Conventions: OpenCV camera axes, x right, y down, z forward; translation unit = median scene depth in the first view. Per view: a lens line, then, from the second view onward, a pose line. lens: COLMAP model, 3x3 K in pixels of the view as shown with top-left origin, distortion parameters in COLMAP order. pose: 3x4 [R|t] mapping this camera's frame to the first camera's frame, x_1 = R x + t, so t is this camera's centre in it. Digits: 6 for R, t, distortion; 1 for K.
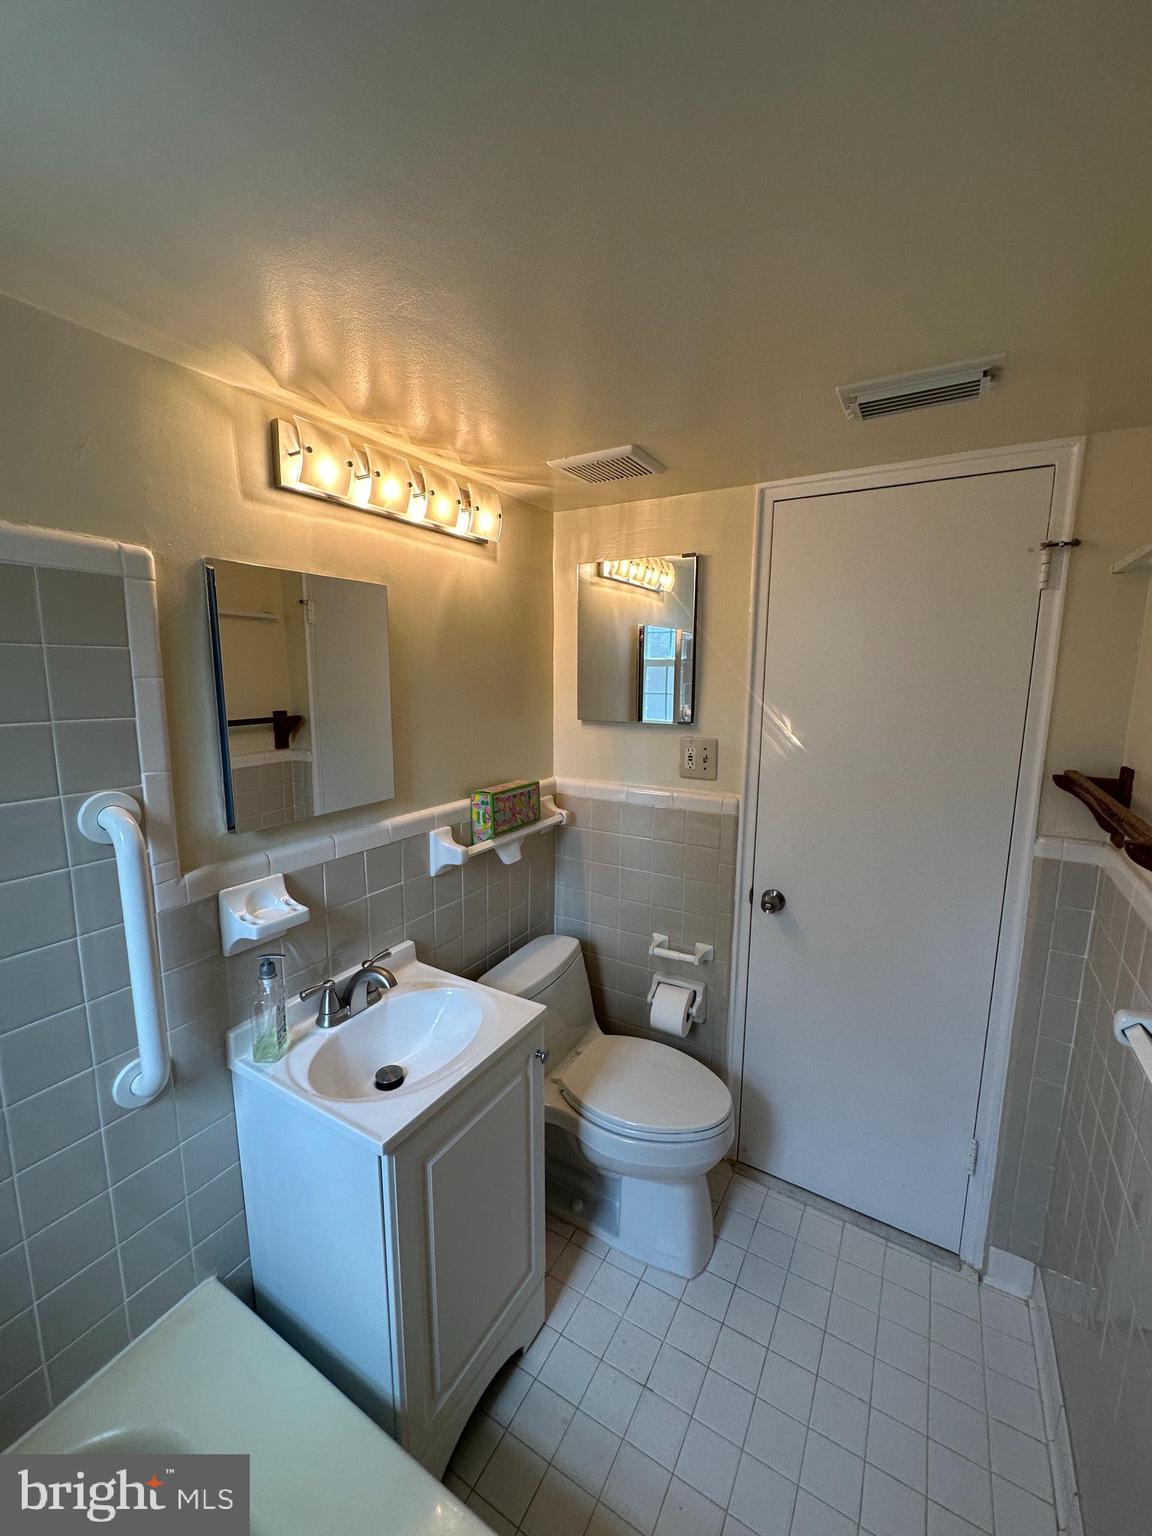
lens RADIAL K [[612.5, 0, 576.0], [0, 612.5, 768.0], [0, 0, 1]] dist [-0.001887, 0.000264]
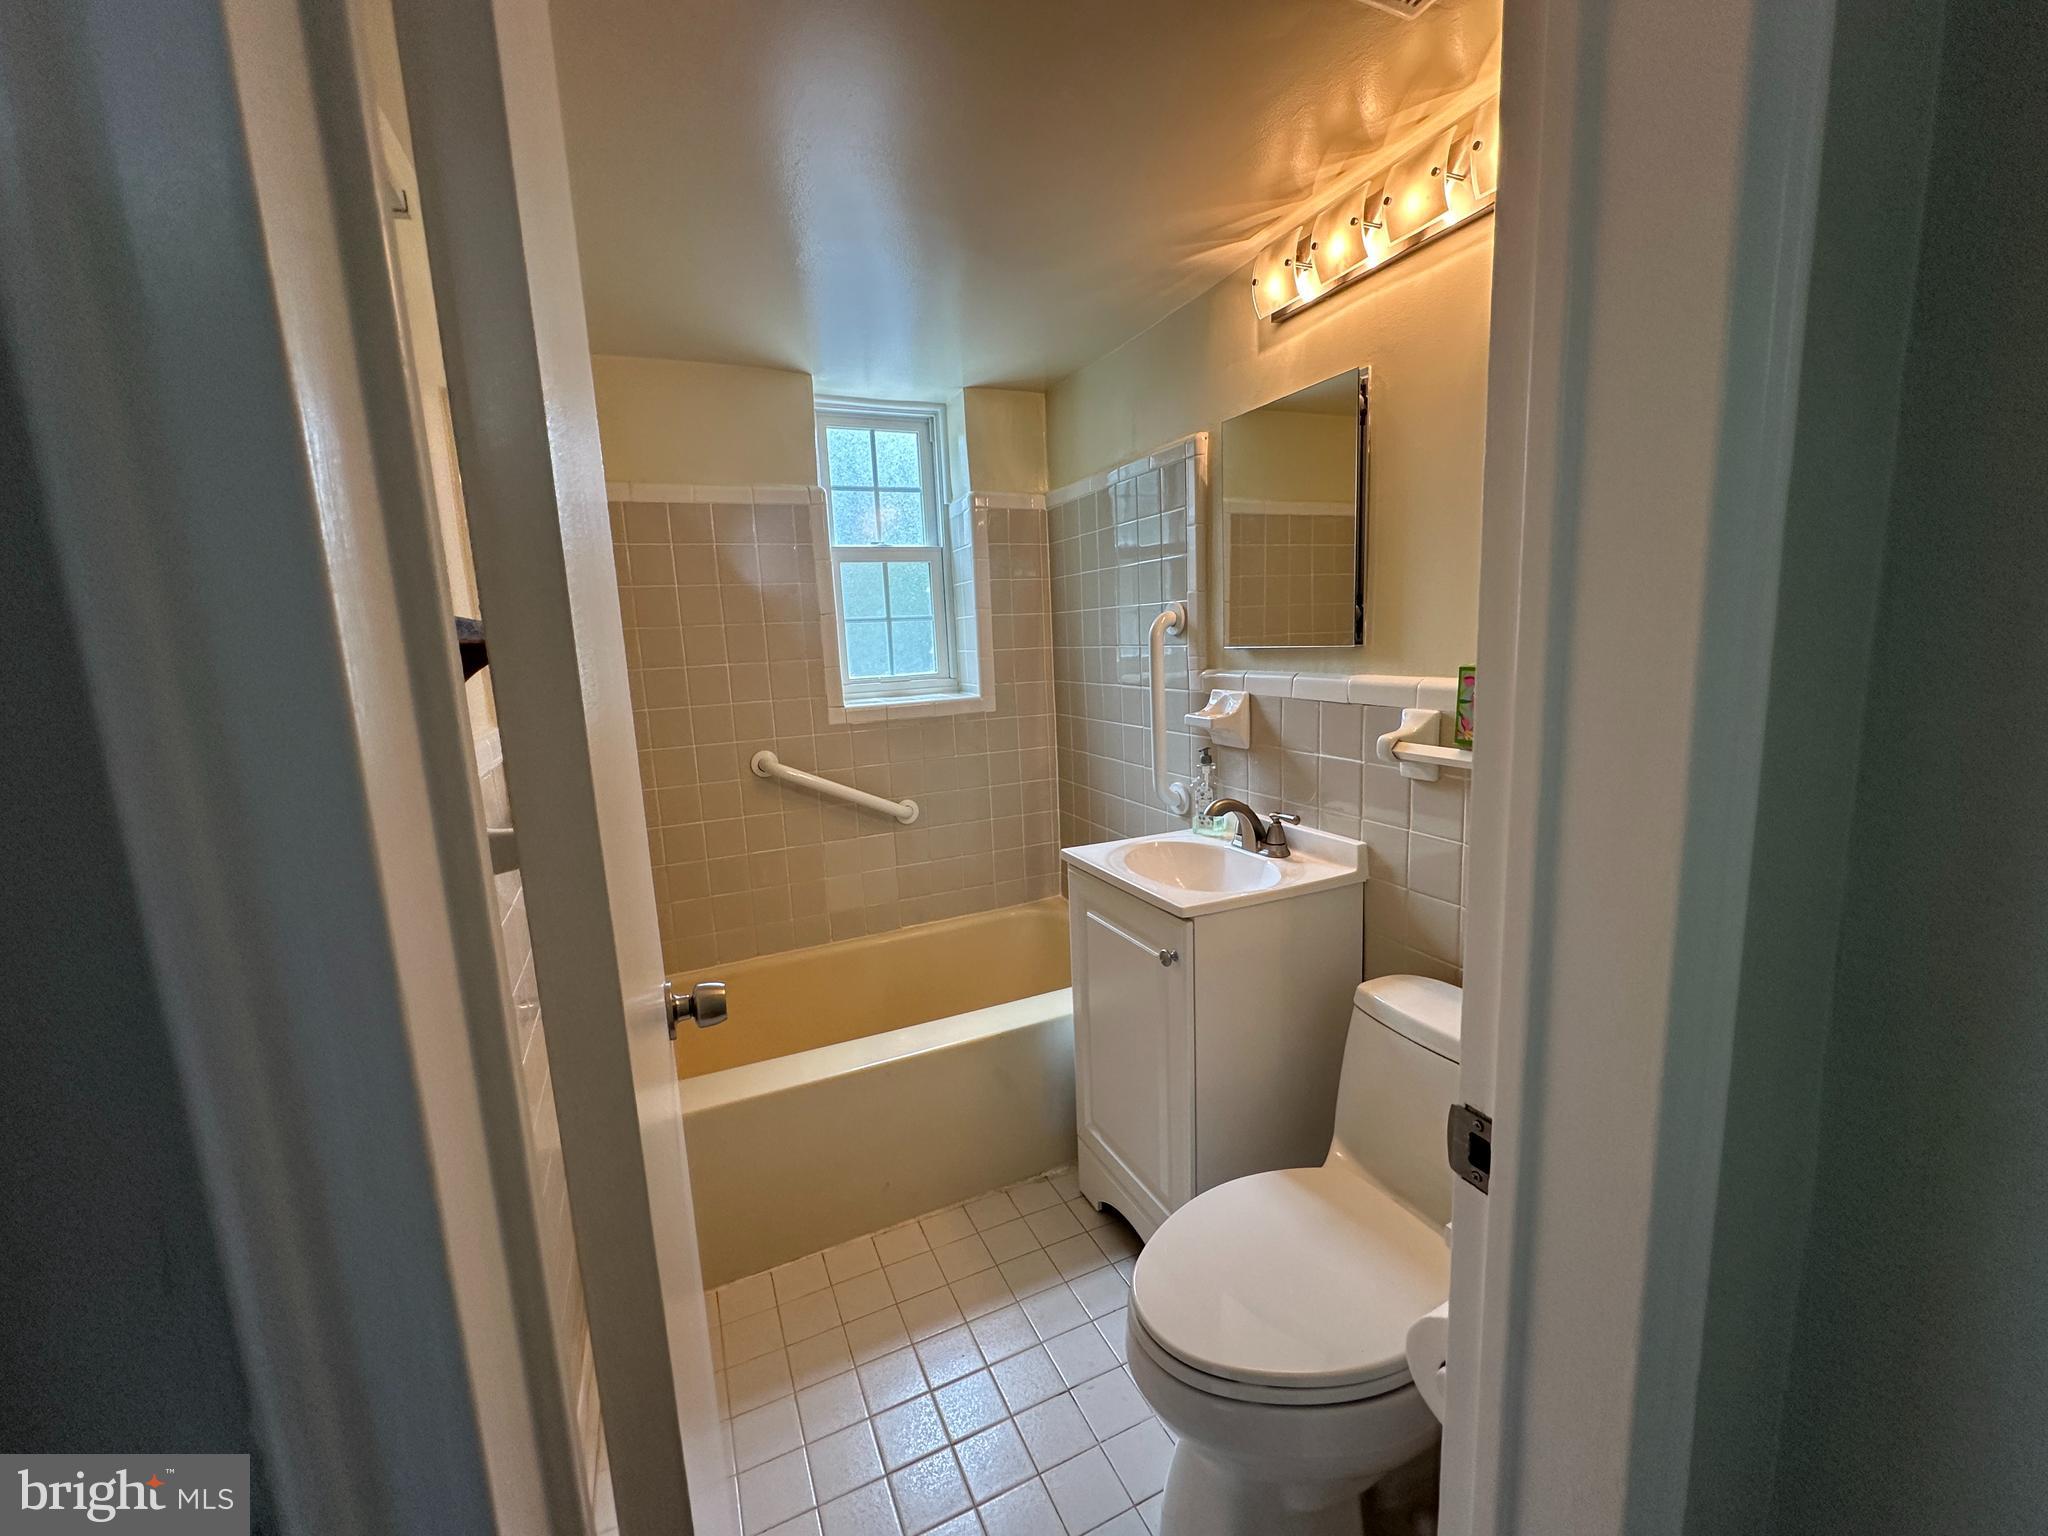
lens RADIAL K [[816.6, 0, 1024.0], [0, 816.6, 768.0], [0, 0, 1]] dist [-0.001887, 0.000264]
pose [[-0.553041, 0.271720, -0.787600, 0.896673], [0.040336, 0.952947, 0.300441, -0.154273], [0.832177, 0.134388, -0.537979, 1.299932]]
